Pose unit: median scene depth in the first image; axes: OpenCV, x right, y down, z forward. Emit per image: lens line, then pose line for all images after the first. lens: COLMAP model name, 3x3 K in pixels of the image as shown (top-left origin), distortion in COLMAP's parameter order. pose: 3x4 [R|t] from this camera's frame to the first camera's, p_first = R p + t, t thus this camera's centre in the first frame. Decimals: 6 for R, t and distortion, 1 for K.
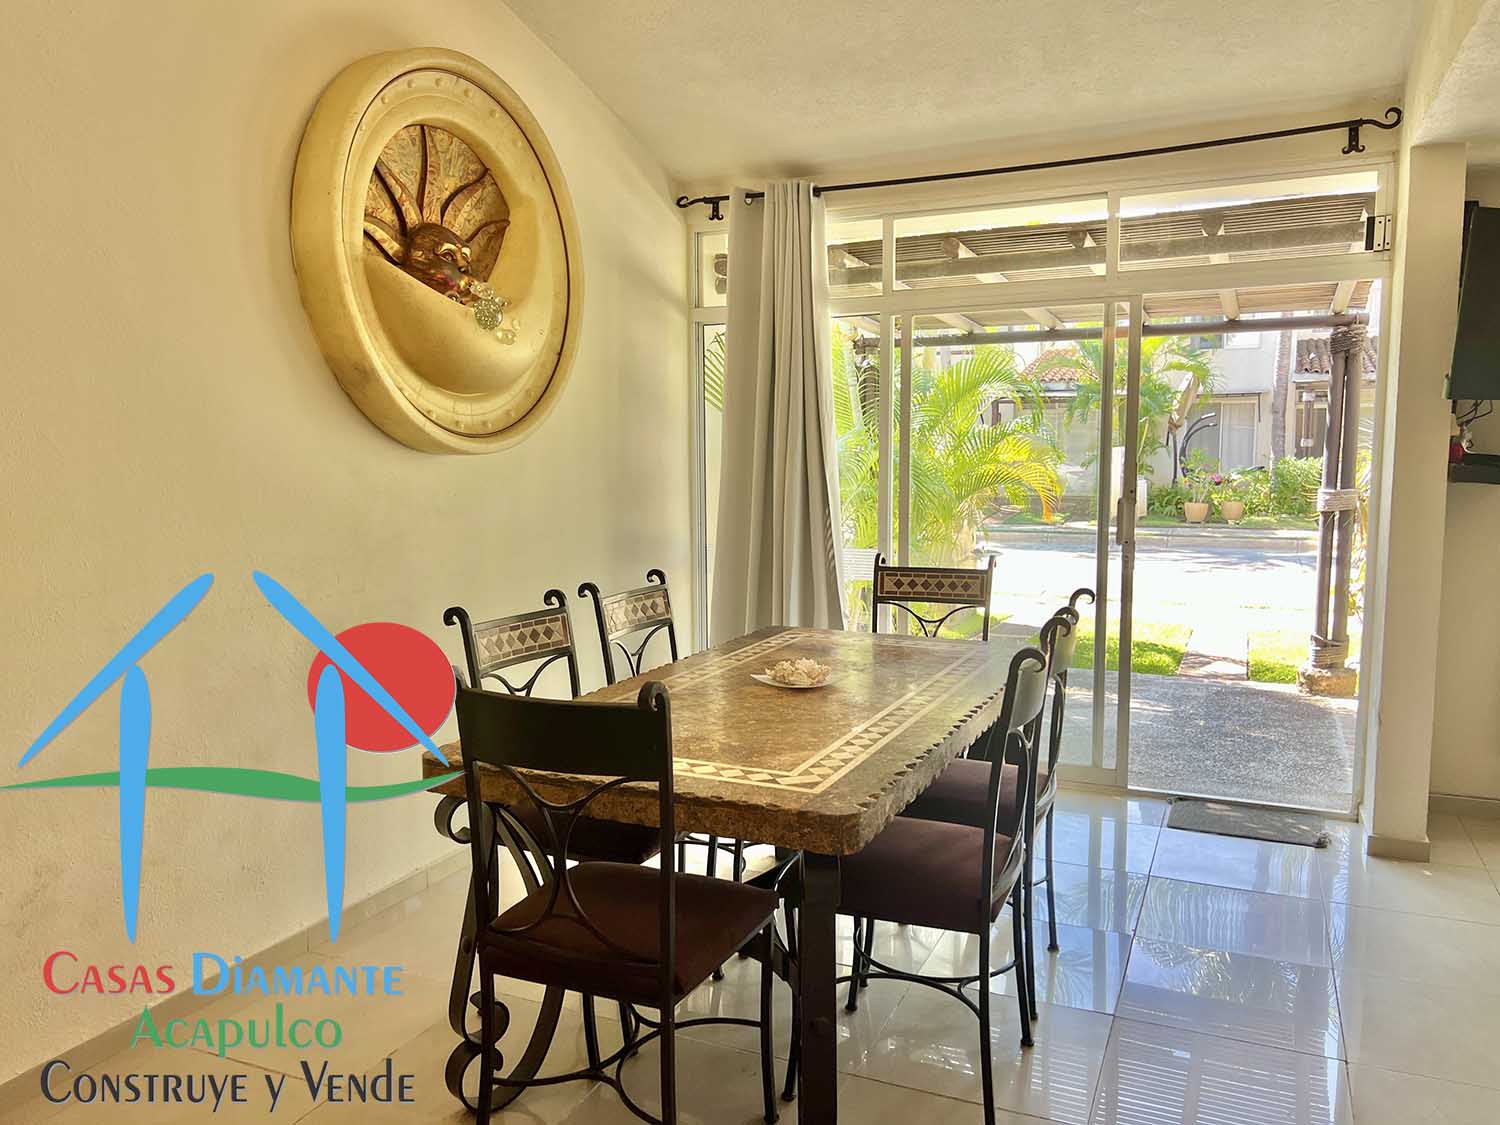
lens RADIAL K [[1133.9, 0, 742.5], [0, 1133.9, 560.5], [0, 0, 1]] dist [0.053625, -0.060068]
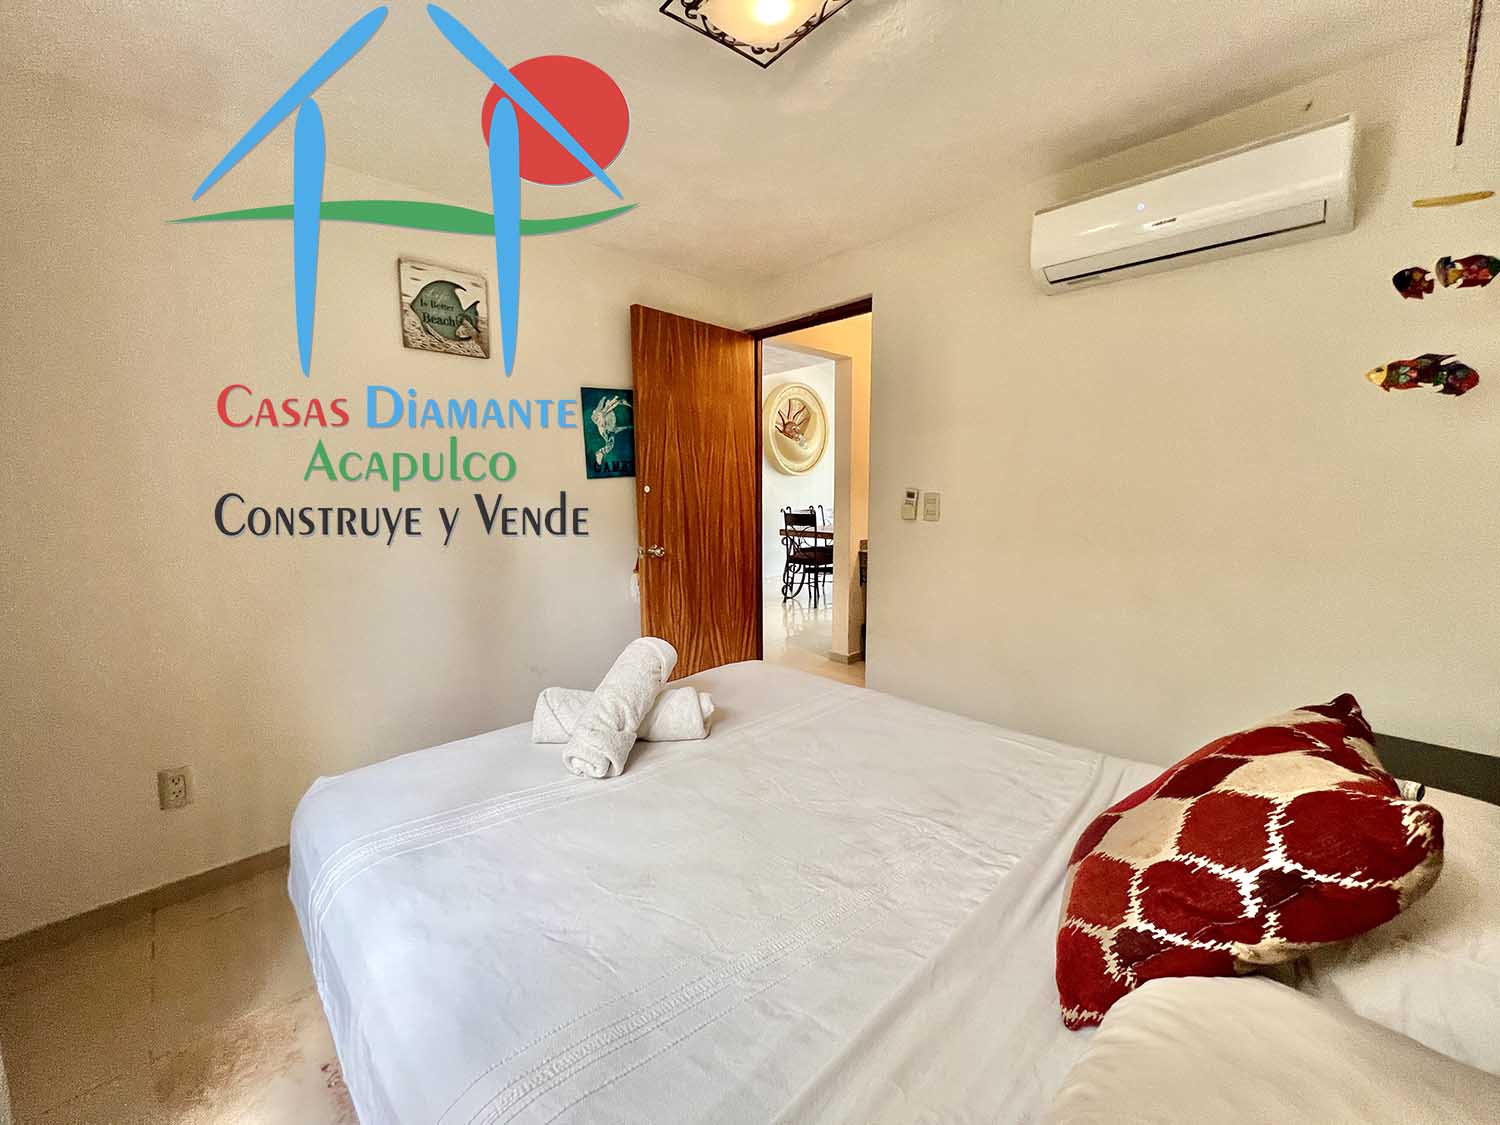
lens RADIAL K [[600.2, 0, 749.8], [0, 600.2, 561.7], [0, 0, 1]] dist [-0.001908, 0.000815]
pose [[0.929002, 0.055673, -0.365862, 0.373565], [-0.040897, 0.998009, 0.048020, 0.109146], [0.367807, -0.029648, 0.929429, -0.994306]]
